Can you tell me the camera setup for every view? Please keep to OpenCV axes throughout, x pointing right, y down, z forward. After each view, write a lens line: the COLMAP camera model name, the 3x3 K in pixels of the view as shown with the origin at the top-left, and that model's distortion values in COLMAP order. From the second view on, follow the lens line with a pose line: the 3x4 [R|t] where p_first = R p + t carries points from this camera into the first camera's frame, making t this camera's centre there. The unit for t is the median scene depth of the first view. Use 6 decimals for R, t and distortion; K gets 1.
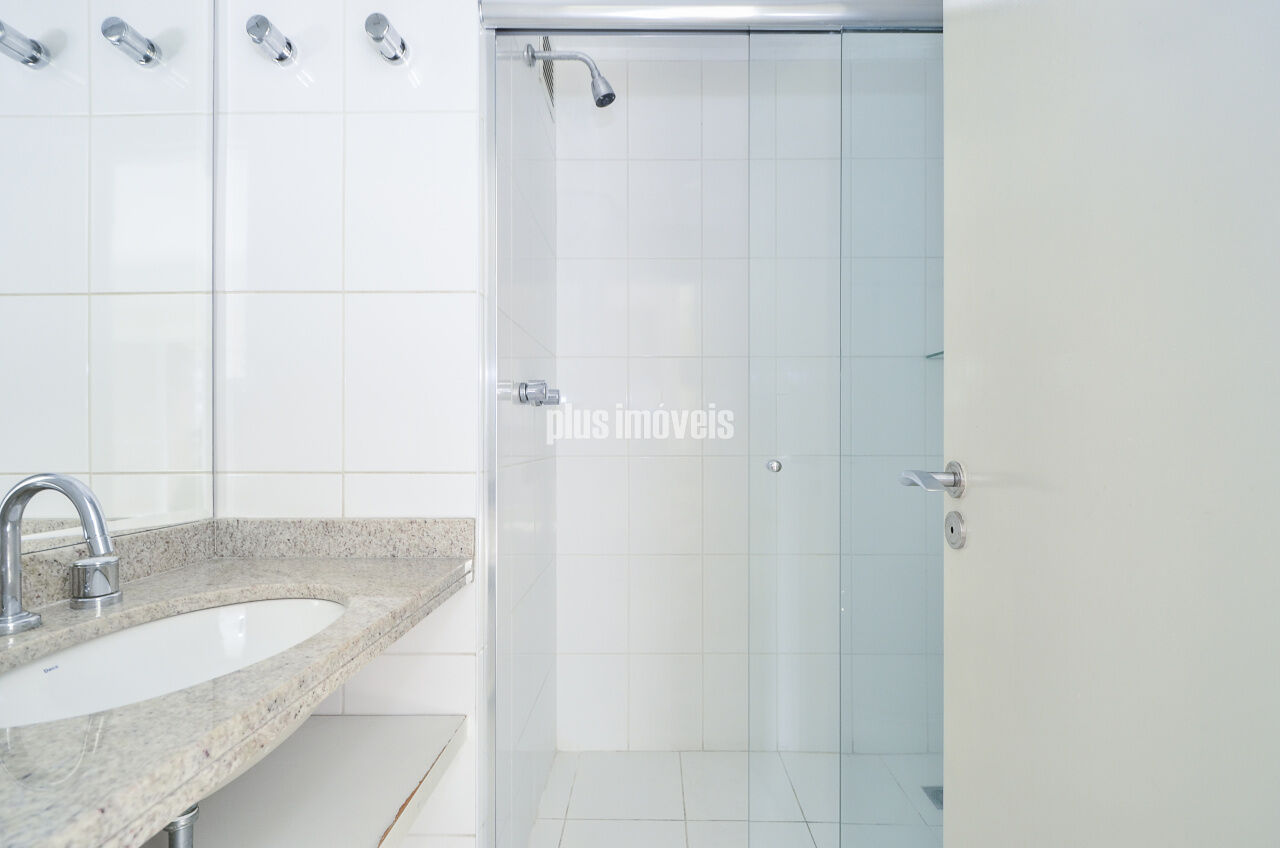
lens RADIAL K [[566.1, 0, 648.4], [0, 566.1, 423.0], [0, 0, 1]] dist [-0.000898, -0.002157]
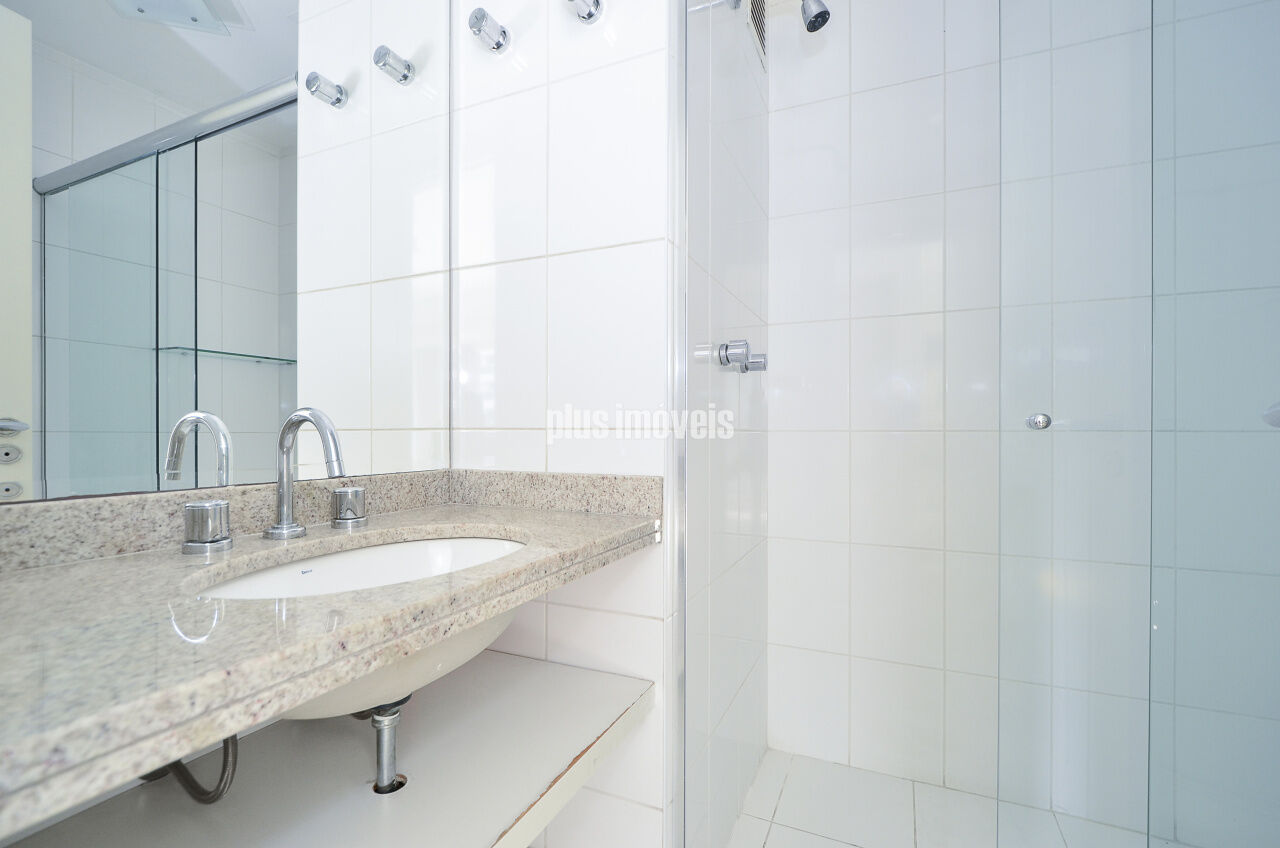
lens RADIAL K [[566.1, 0, 650.2], [0, 566.1, 426.5], [0, 0, 1]] dist [-0.000898, -0.002157]
pose [[0.917435, 0.000878, -0.397884, 0.051131], [0.001395, 0.999984, 0.005423, 0.079272], [0.397882, -0.005530, 0.917420, 0.122593]]
